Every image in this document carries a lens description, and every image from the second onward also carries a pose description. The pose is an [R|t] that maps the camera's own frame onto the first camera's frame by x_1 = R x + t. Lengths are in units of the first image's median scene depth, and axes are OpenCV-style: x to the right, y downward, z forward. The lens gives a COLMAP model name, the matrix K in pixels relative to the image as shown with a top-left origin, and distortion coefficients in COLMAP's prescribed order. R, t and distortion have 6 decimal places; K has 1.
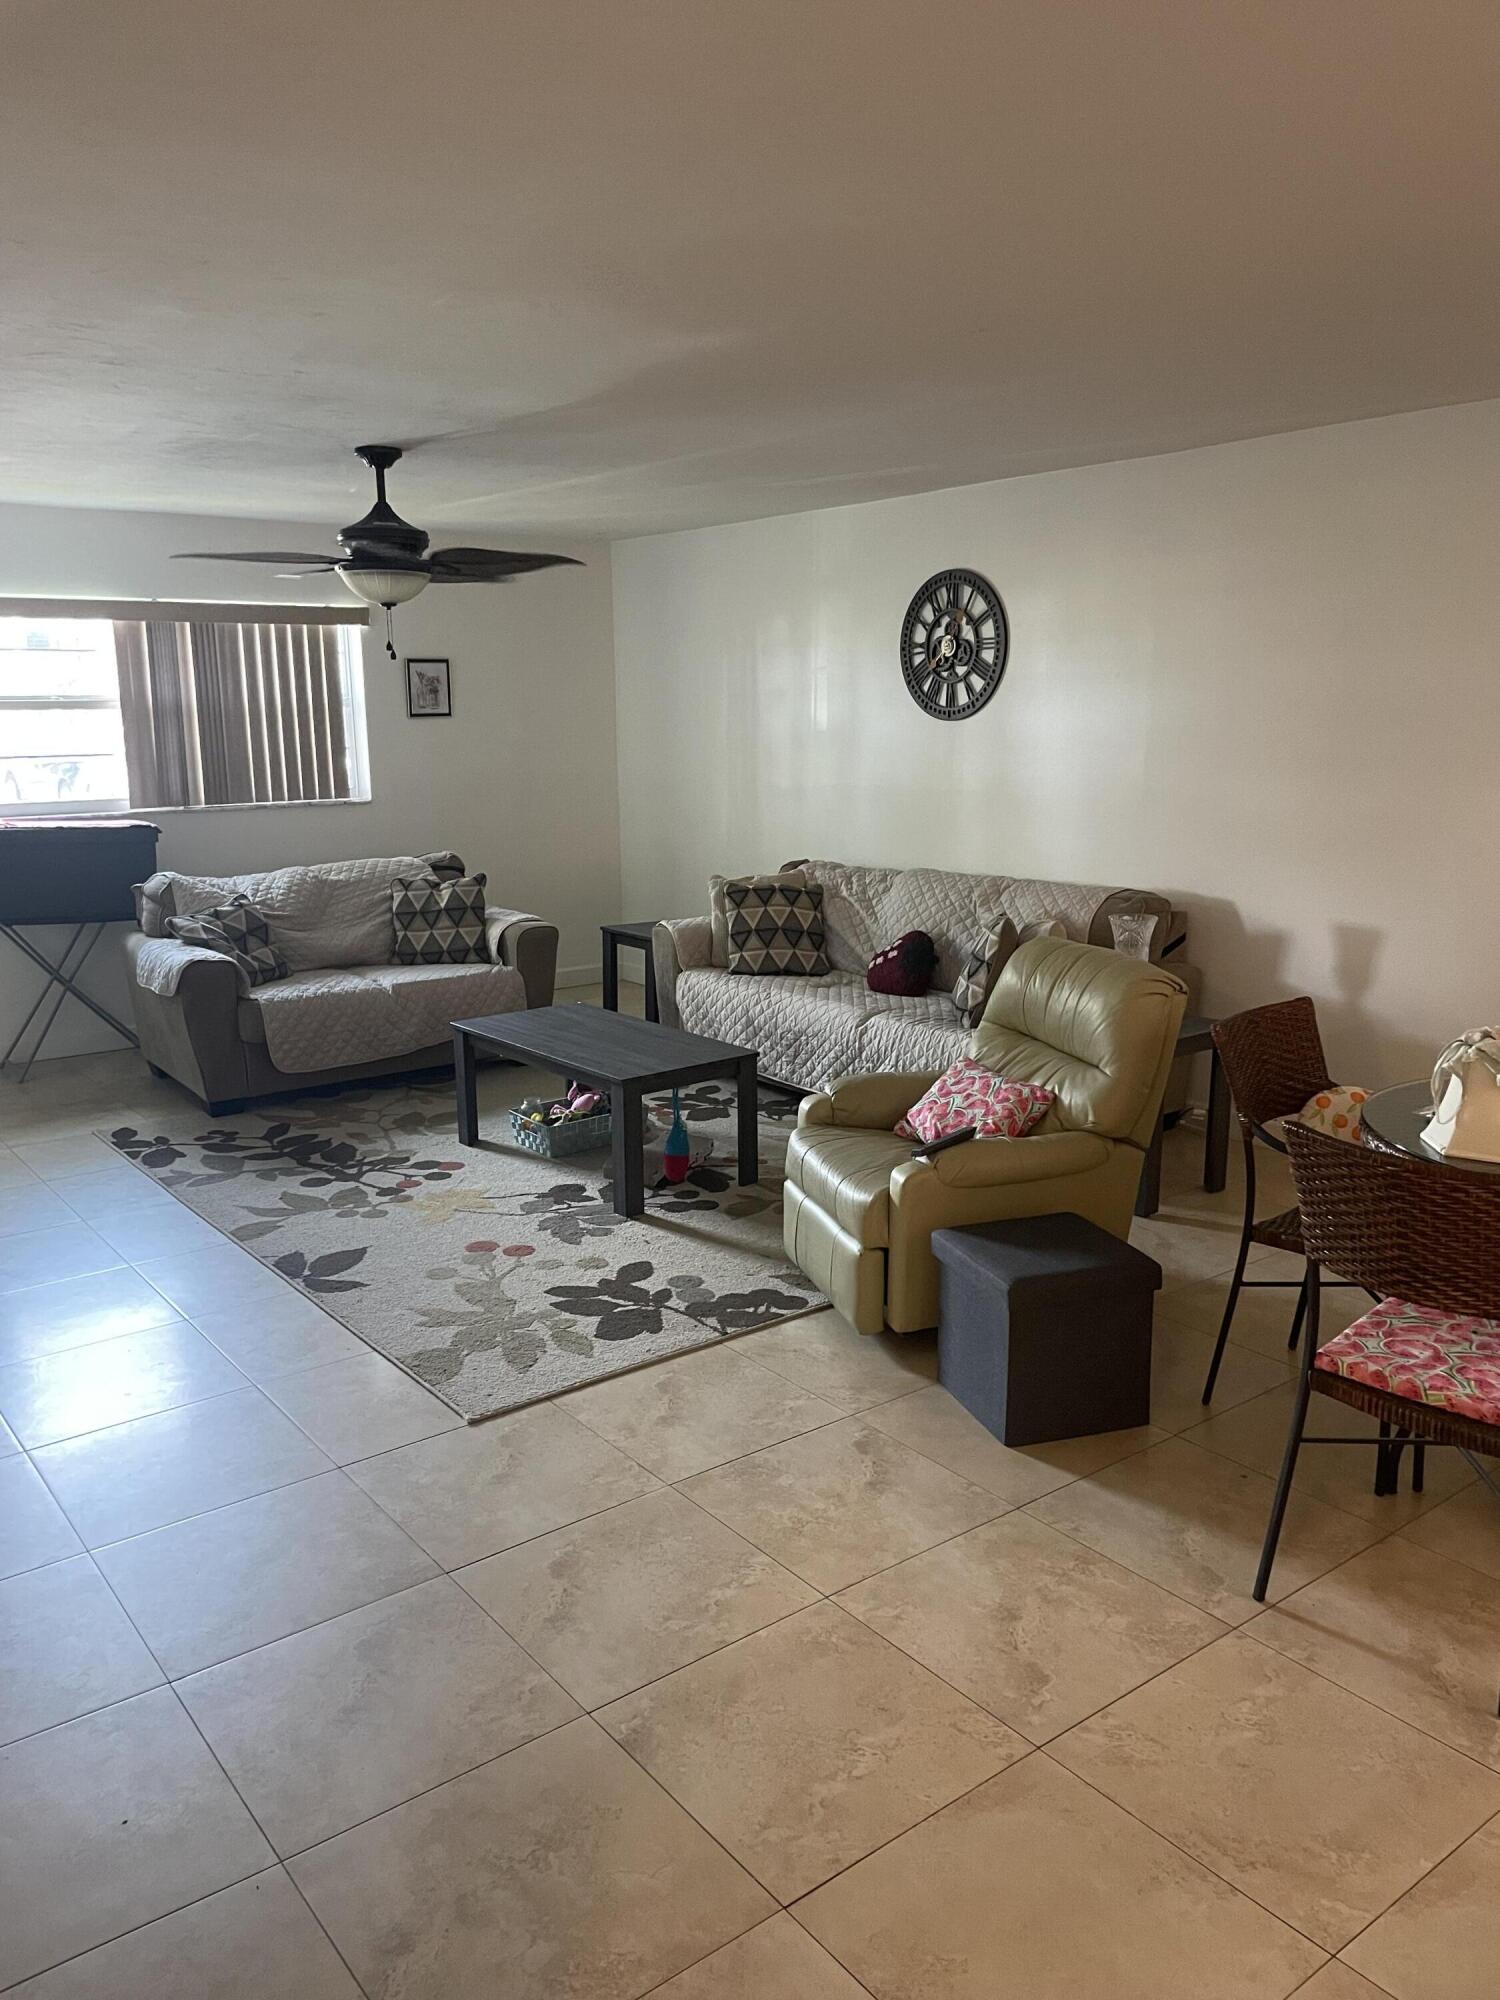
lens RADIAL K [[1520.9, 0, 754.3], [0, 1520.9, 997.6], [0, 0, 1]] dist [0.077896, -0.094379]
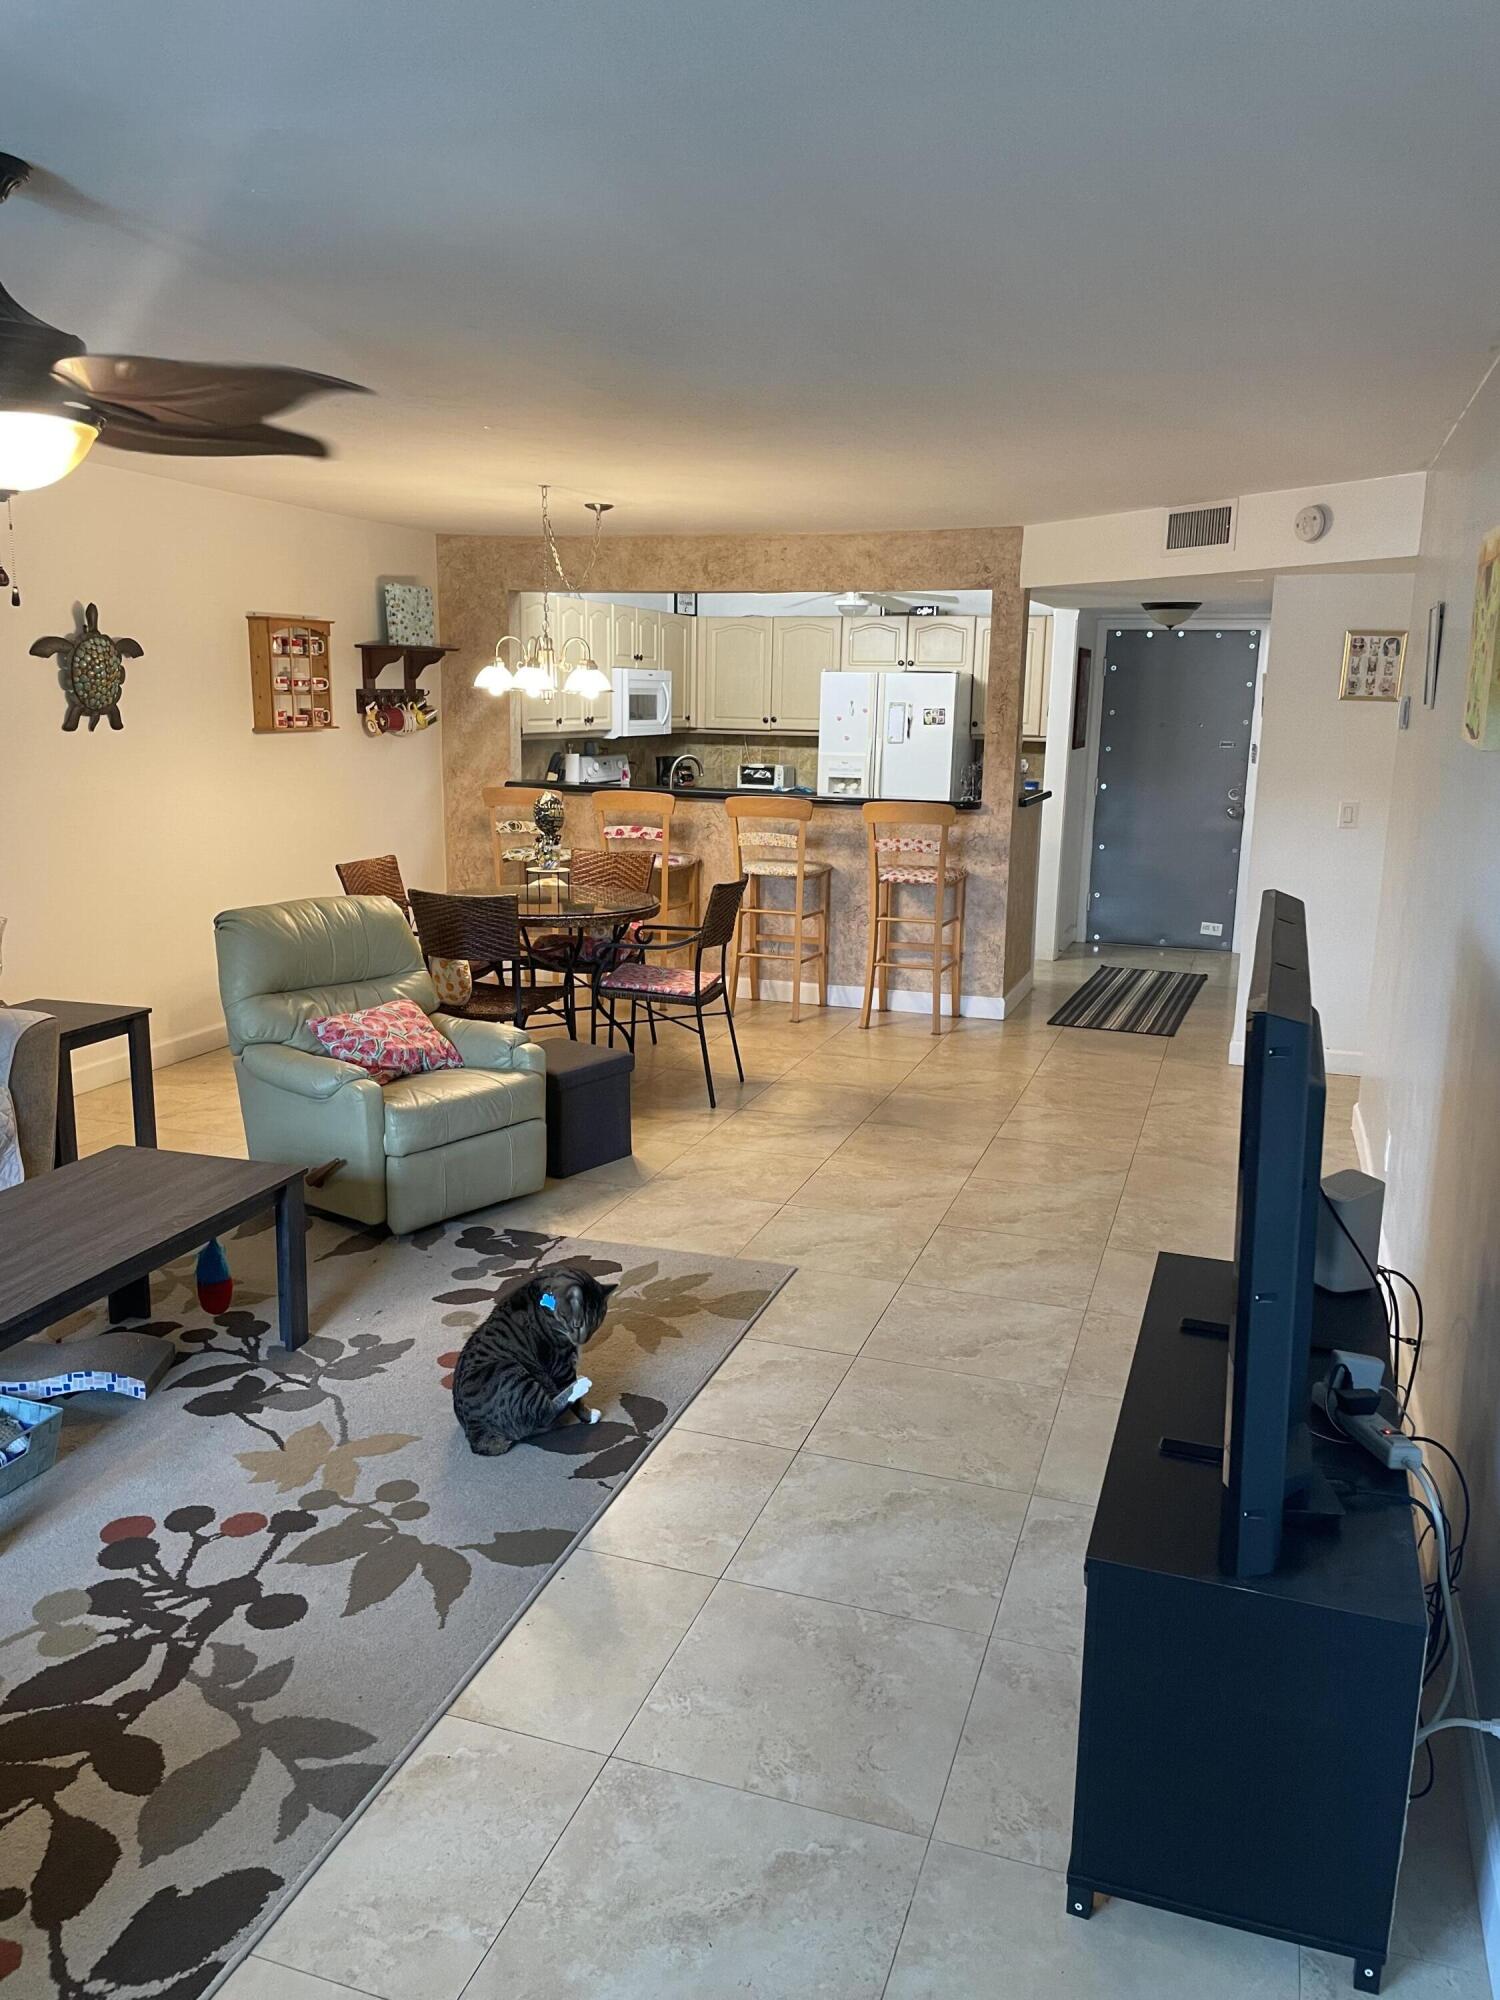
lens RADIAL K [[1520.9, 0, 747.7], [0, 1520.9, 998.2], [0, 0, 1]] dist [0.077896, -0.094379]
pose [[-0.558381, -0.164893, 0.813032, -0.738719], [0.151510, 0.943294, 0.295367, -0.201323], [-0.815632, 0.288109, -0.501734, 1.024969]]
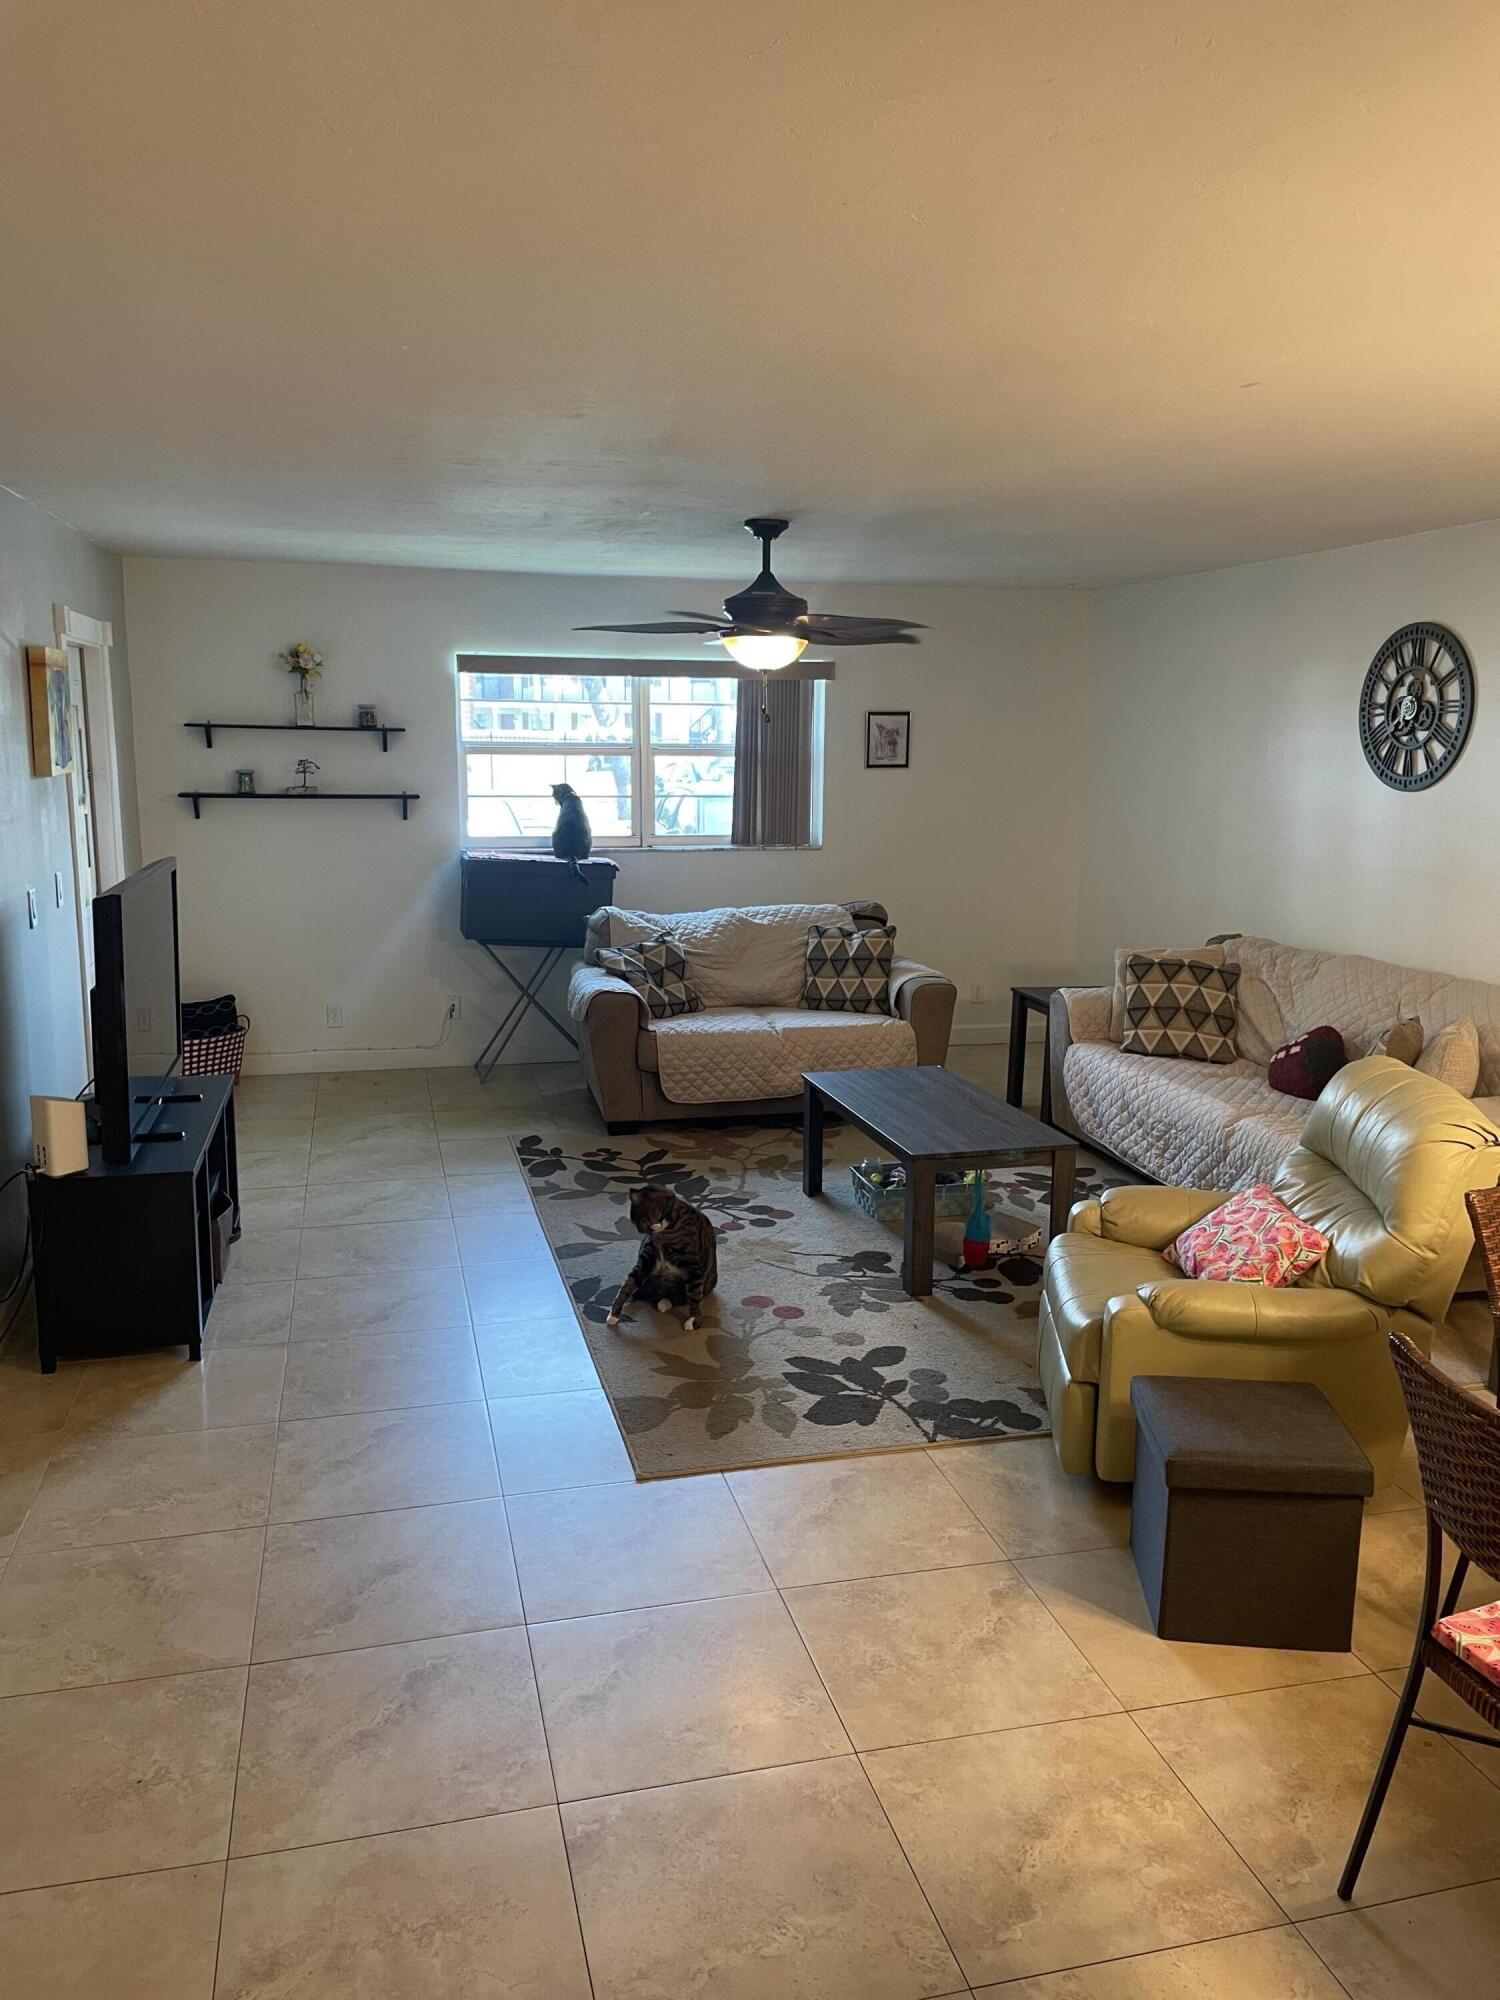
lens RADIAL K [[1520.9, 0, 746.4], [0, 1520.9, 994.3], [0, 0, 1]] dist [0.077896, -0.094379]
pose [[0.917573, 0.088227, -0.387653, 0.158740], [-0.096596, 0.995321, -0.002114, -0.031319], [0.385653, 0.039385, 0.921803, 0.046661]]
